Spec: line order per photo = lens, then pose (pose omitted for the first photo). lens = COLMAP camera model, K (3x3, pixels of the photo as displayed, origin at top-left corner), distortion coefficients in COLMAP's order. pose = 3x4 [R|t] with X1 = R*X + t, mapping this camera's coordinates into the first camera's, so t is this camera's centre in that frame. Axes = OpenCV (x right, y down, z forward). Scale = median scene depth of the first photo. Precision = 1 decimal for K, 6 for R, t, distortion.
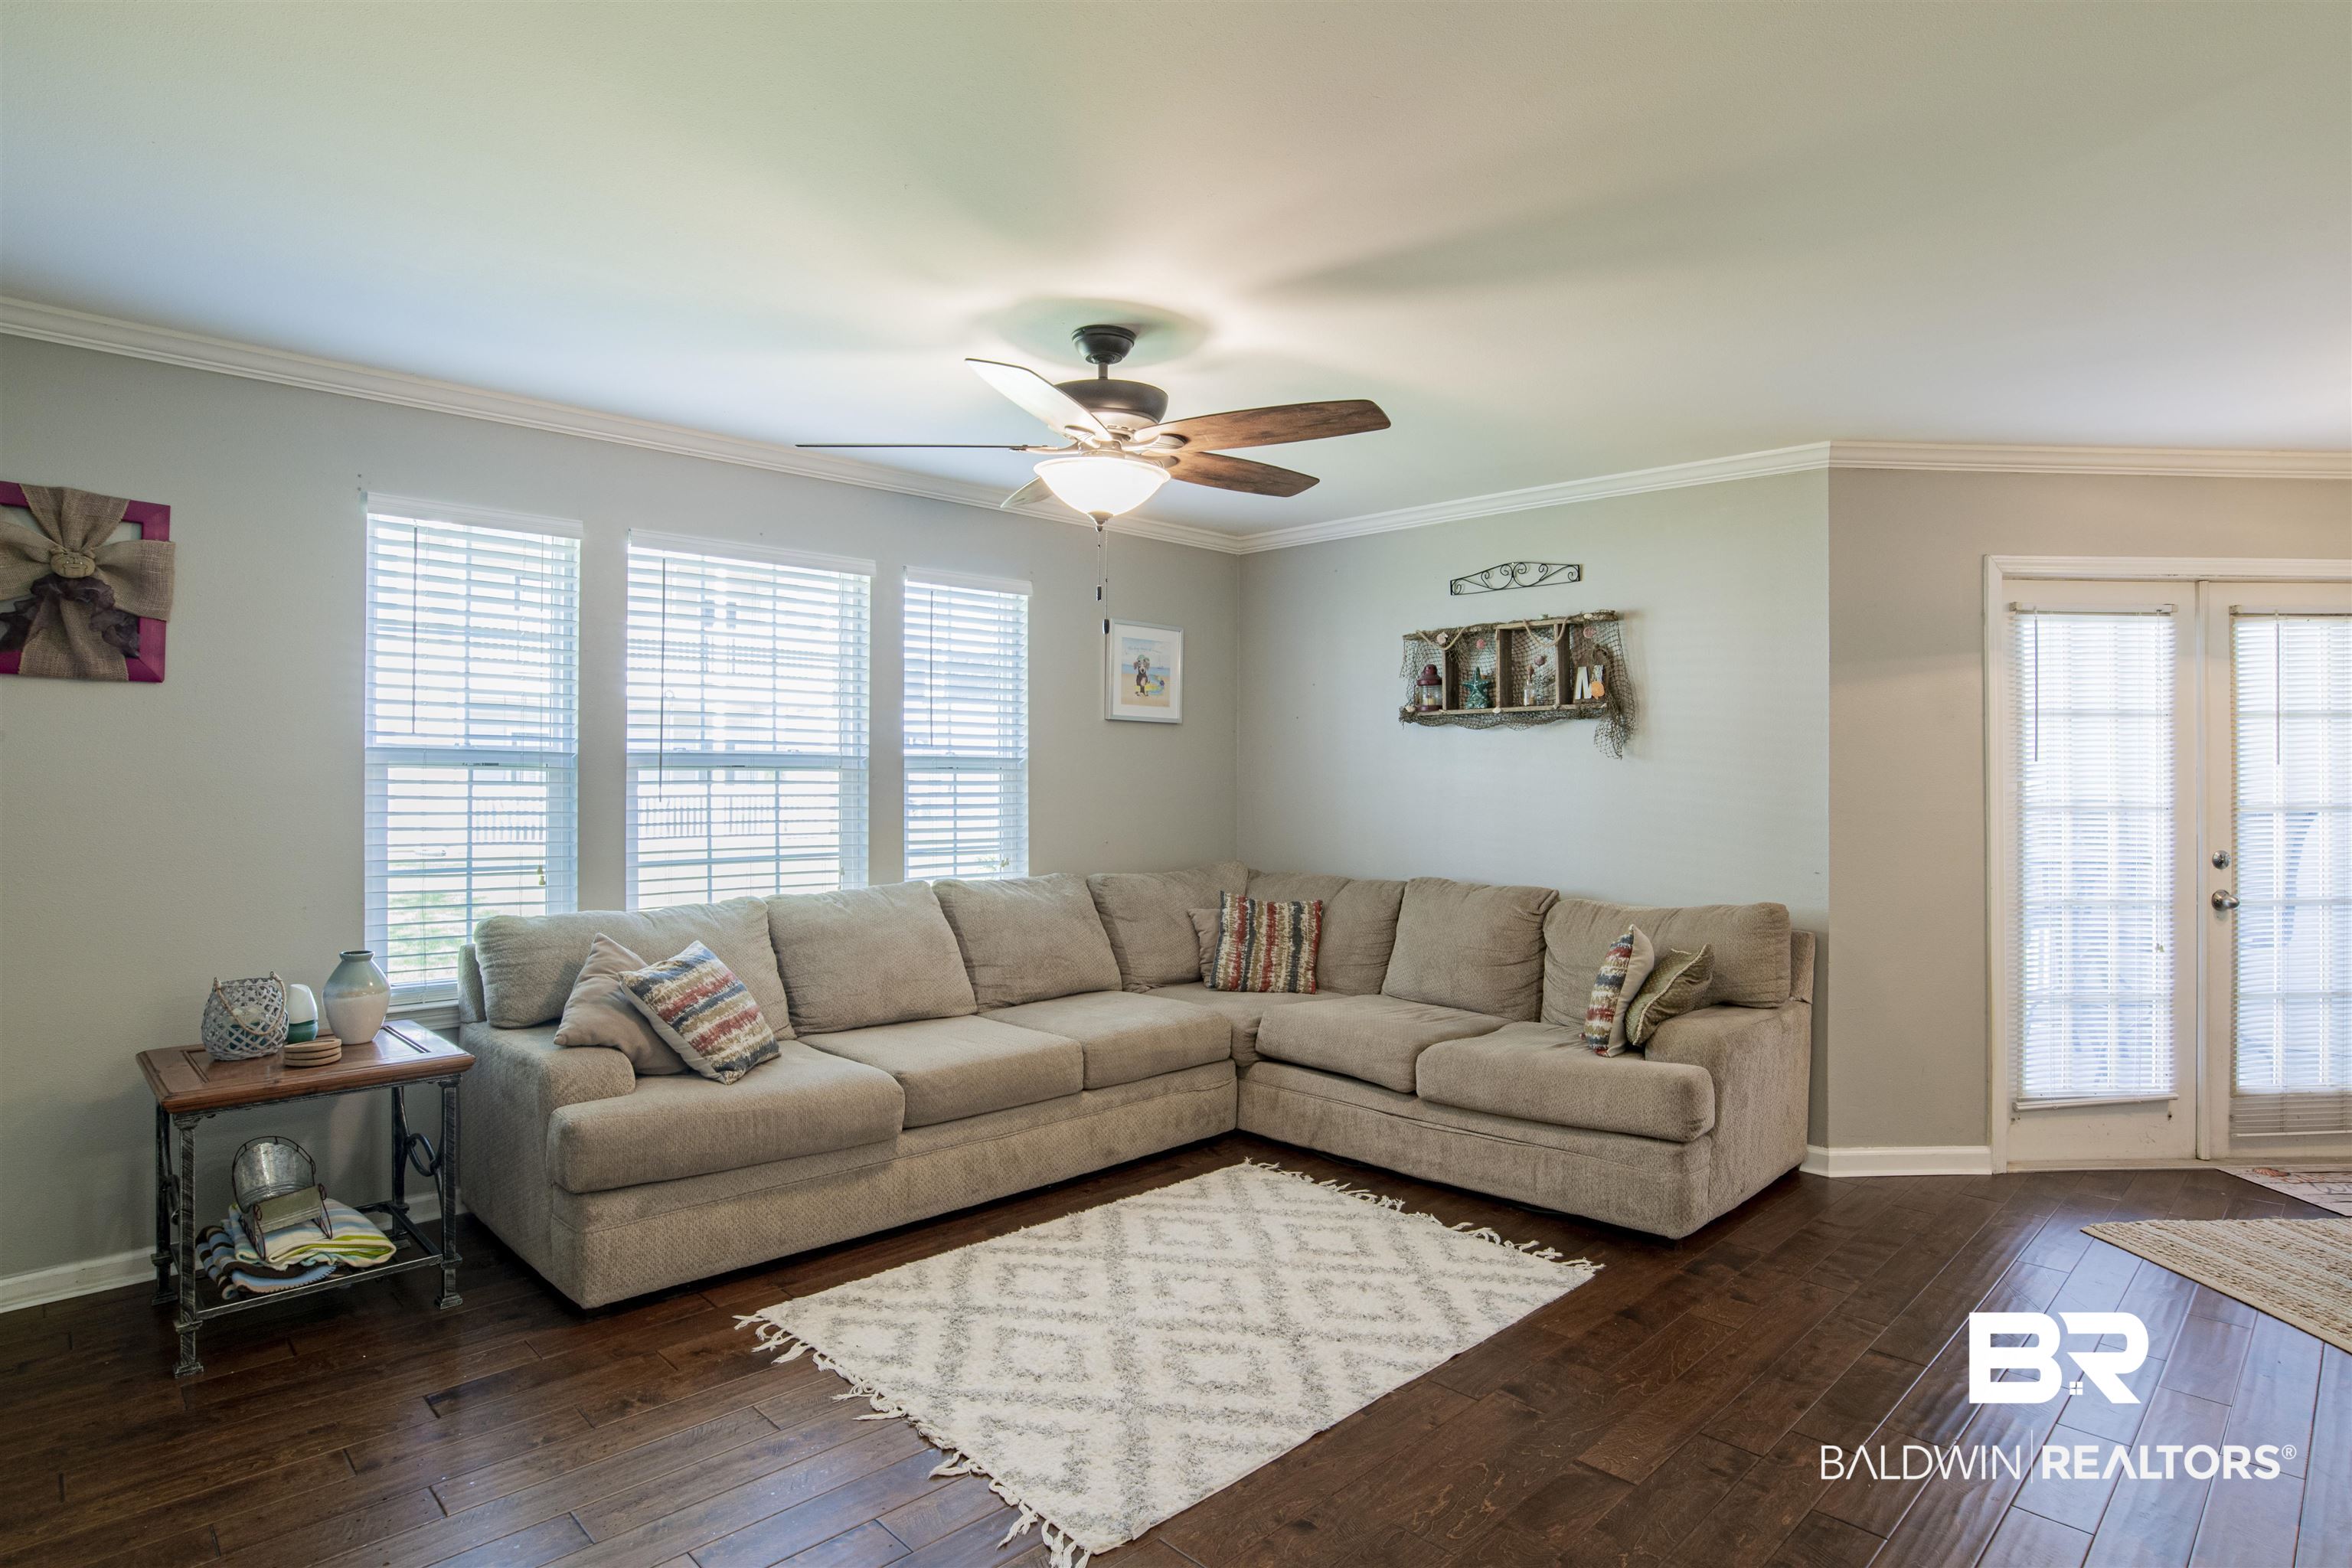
lens RADIAL K [[1262.9, 0, 1175.0], [0, 1262.9, 782.7], [0, 0, 1]] dist [-0.056916, 0.004071]
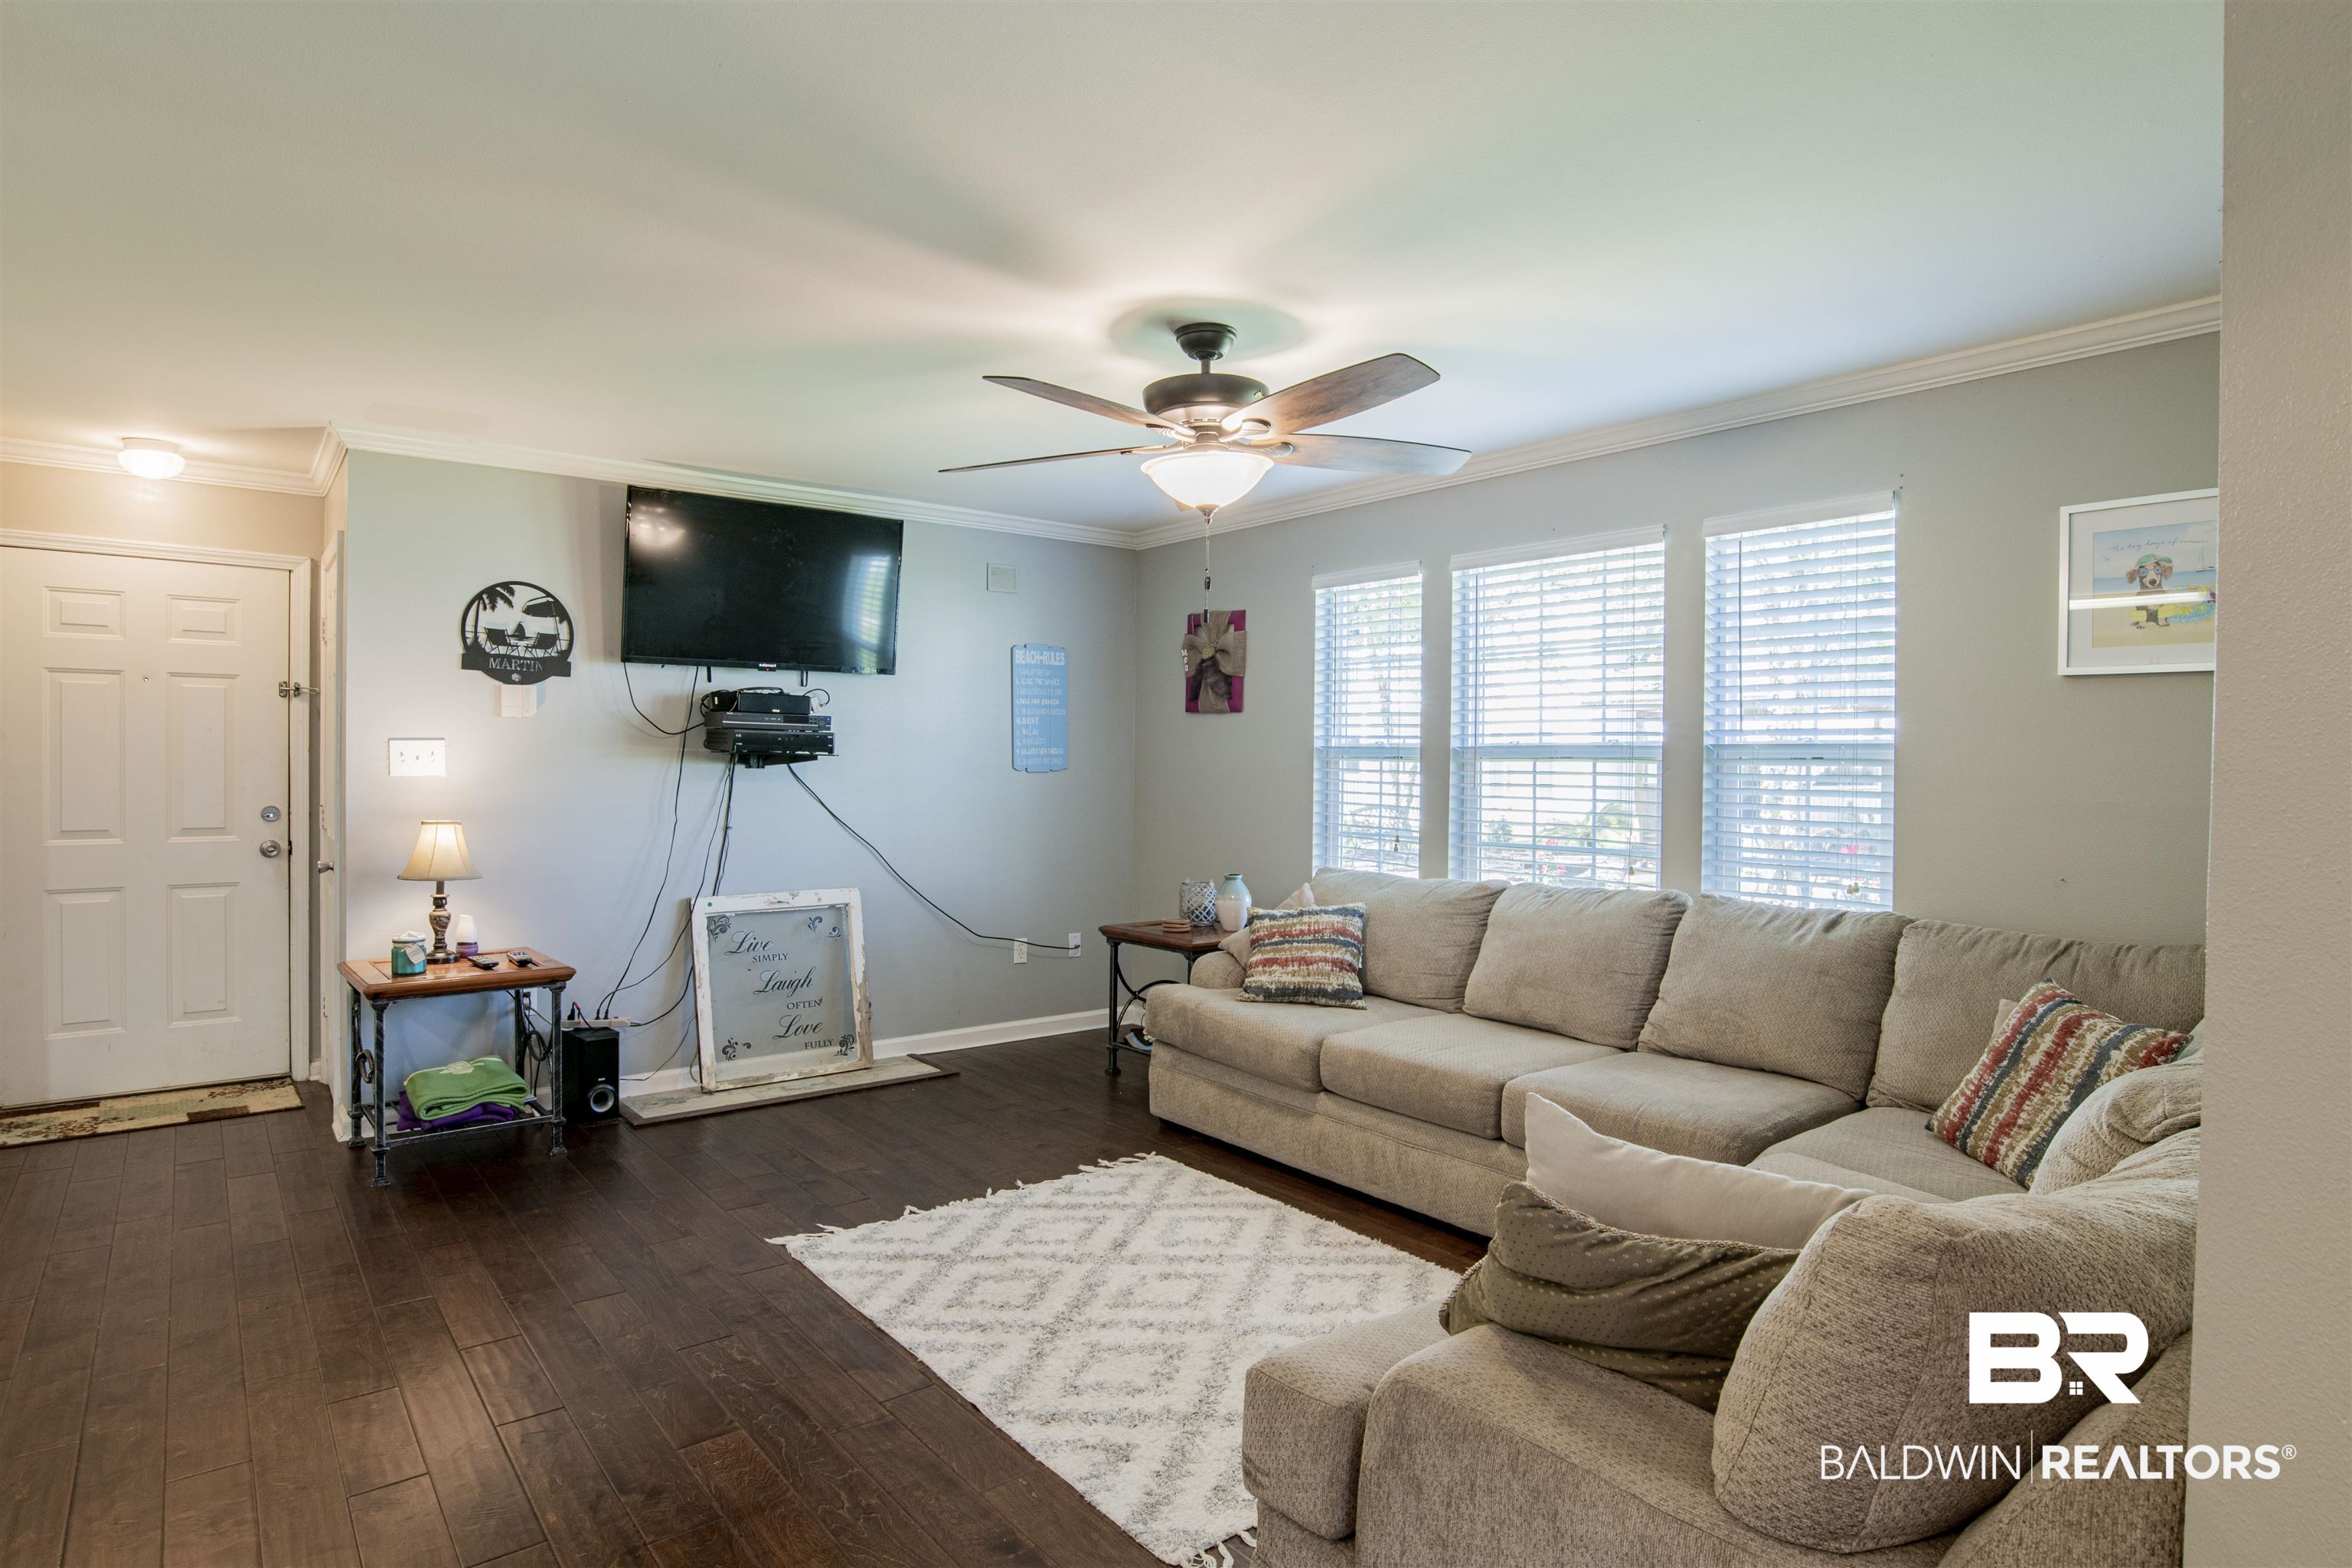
lens RADIAL K [[1262.9, 0, 1175.1], [0, 1262.9, 775.3], [0, 0, 1]] dist [-0.056916, 0.004071]
pose [[-0.111340, 0.006258, -0.993763, 0.928002], [-0.009655, 0.999926, 0.007378, -0.003801], [0.993736, 0.010416, -0.111271, 1.044123]]
